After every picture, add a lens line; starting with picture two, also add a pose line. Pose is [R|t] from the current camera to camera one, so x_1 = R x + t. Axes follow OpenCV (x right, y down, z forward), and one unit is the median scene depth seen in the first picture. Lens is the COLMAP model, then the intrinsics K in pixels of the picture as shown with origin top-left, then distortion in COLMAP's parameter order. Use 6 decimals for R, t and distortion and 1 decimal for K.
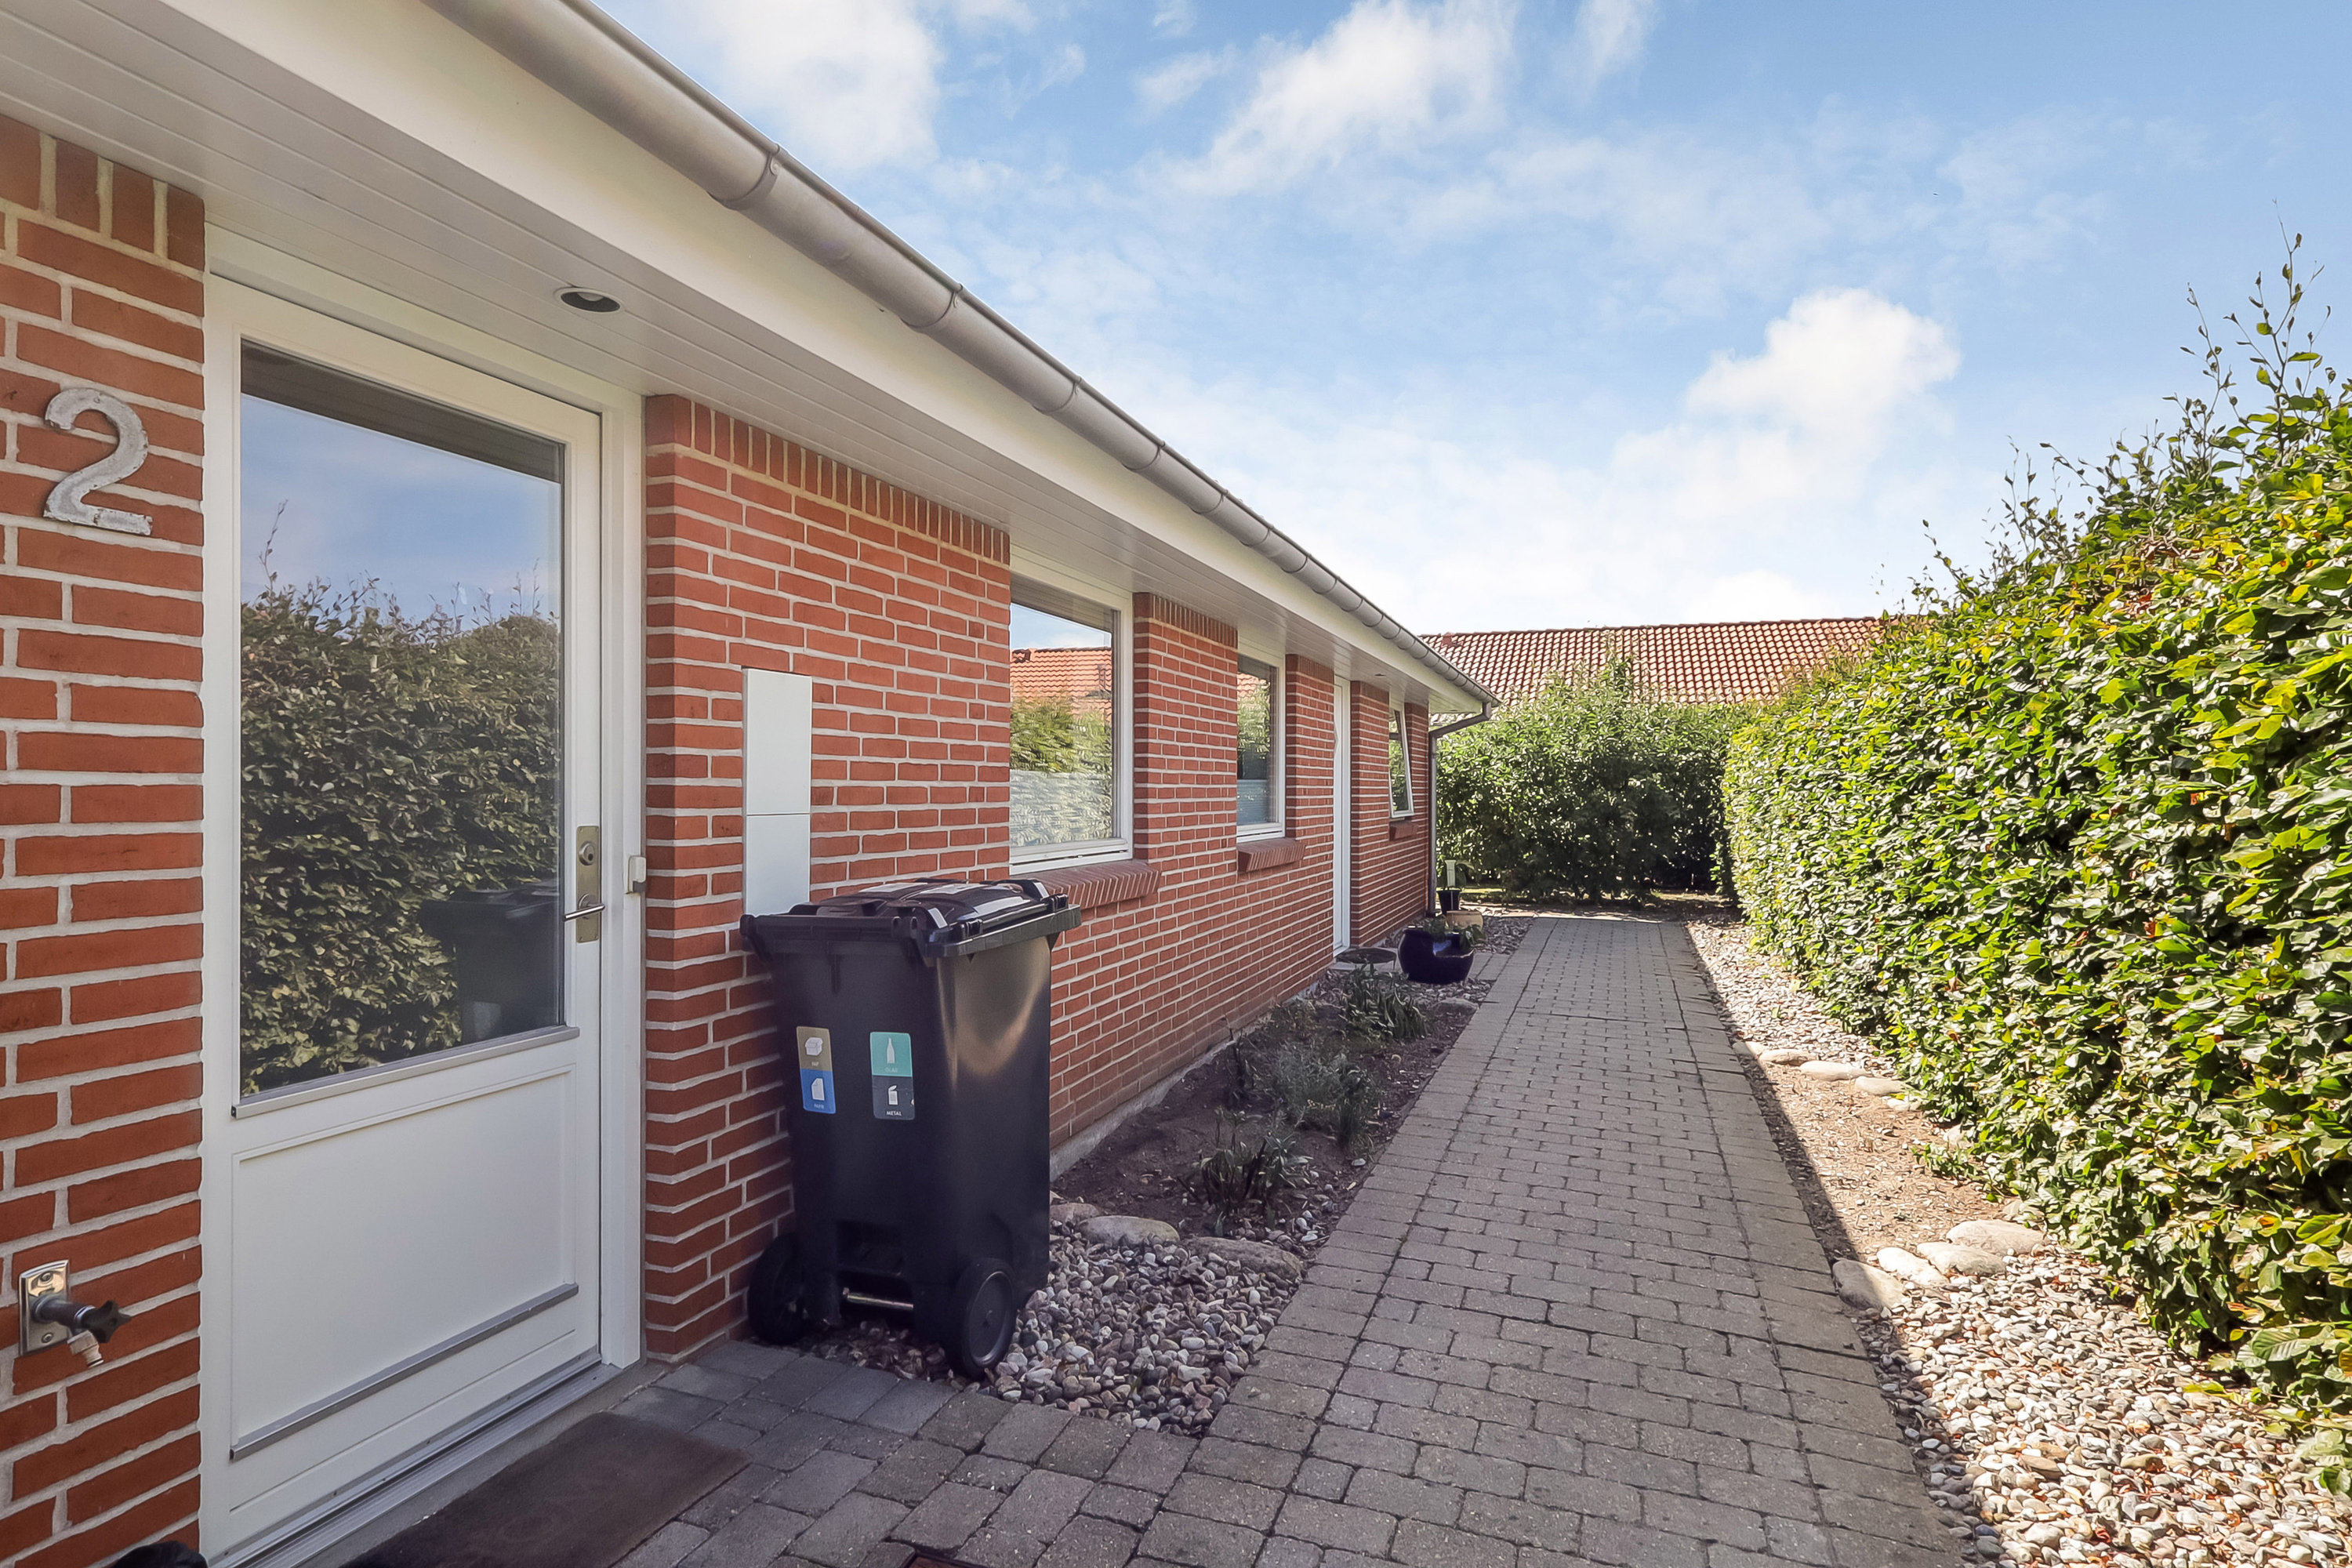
lens RADIAL K [[1142.1, 0, 1175.2], [0, 1142.1, 772.5], [0, 0, 1]] dist [-0.000503, -0.000048]
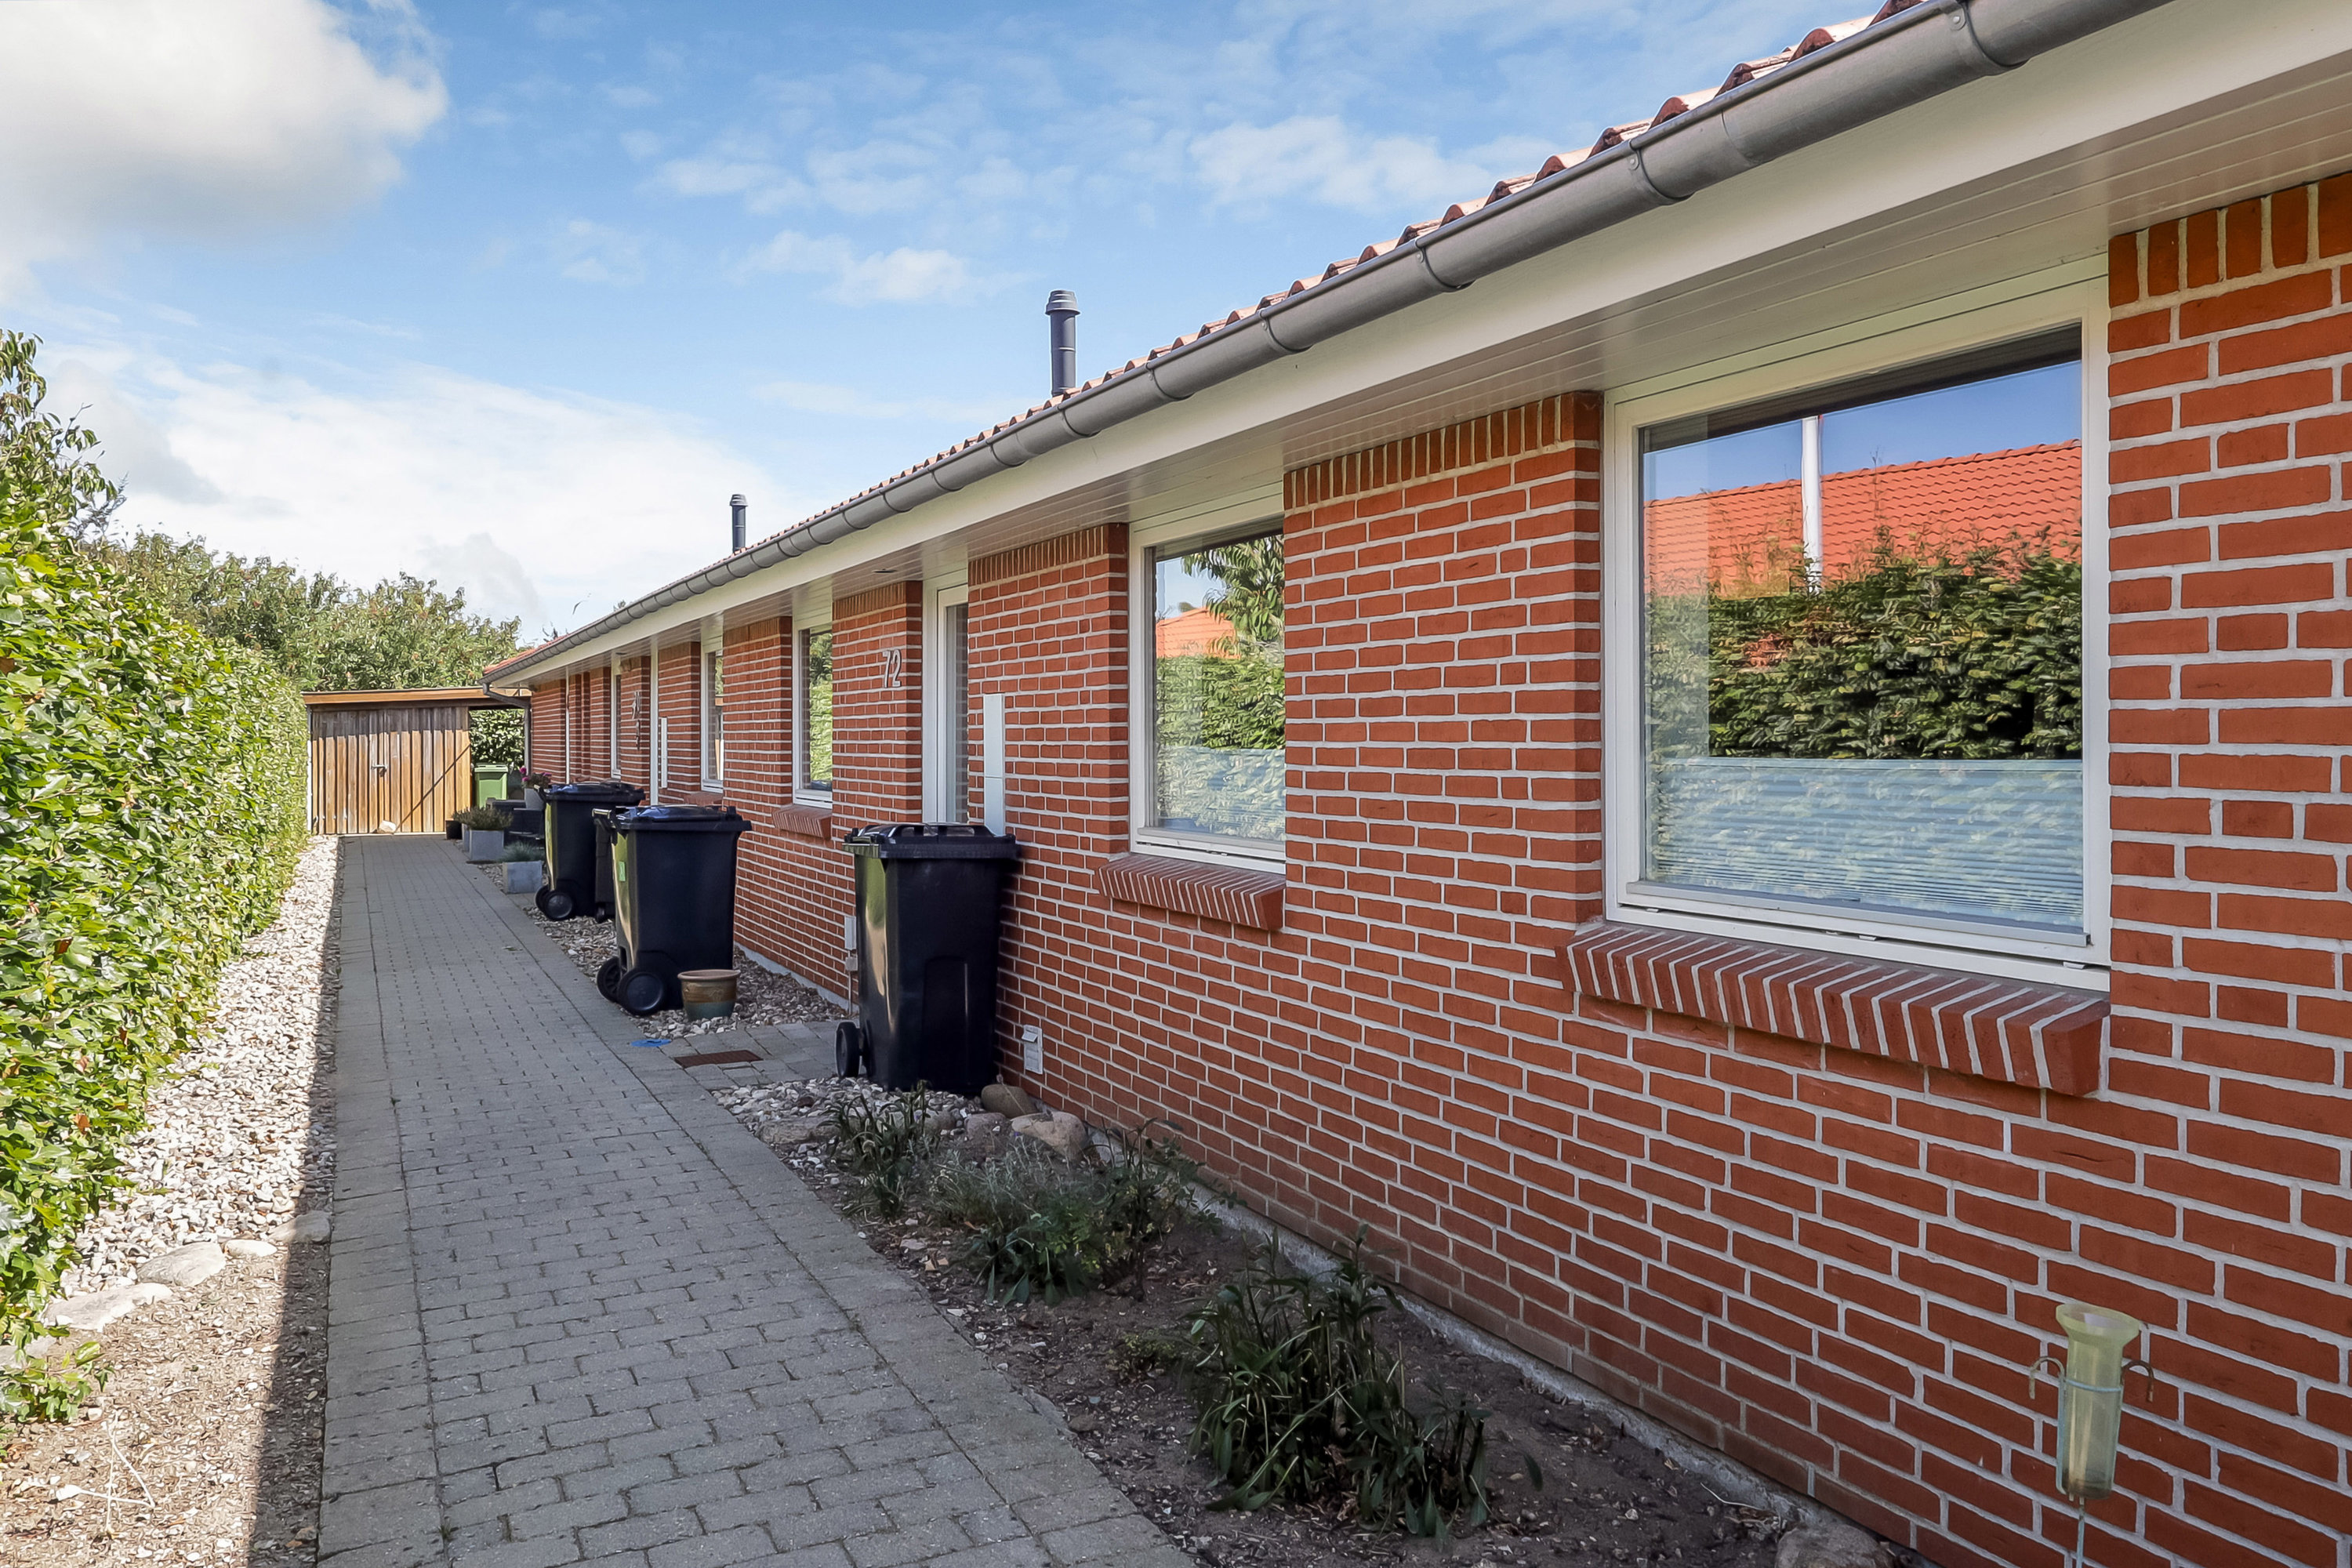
lens RADIAL K [[1856.1, 0, 1174.4], [0, 1856.1, 780.5], [0, 0, 1]] dist [0.006401, 0.001809]
pose [[-0.700637, 0.000804, -0.713517, 1.071421], [-0.010743, 0.999874, 0.011676, 0.004925], [0.713437, 0.015846, -0.700541, 2.347673]]
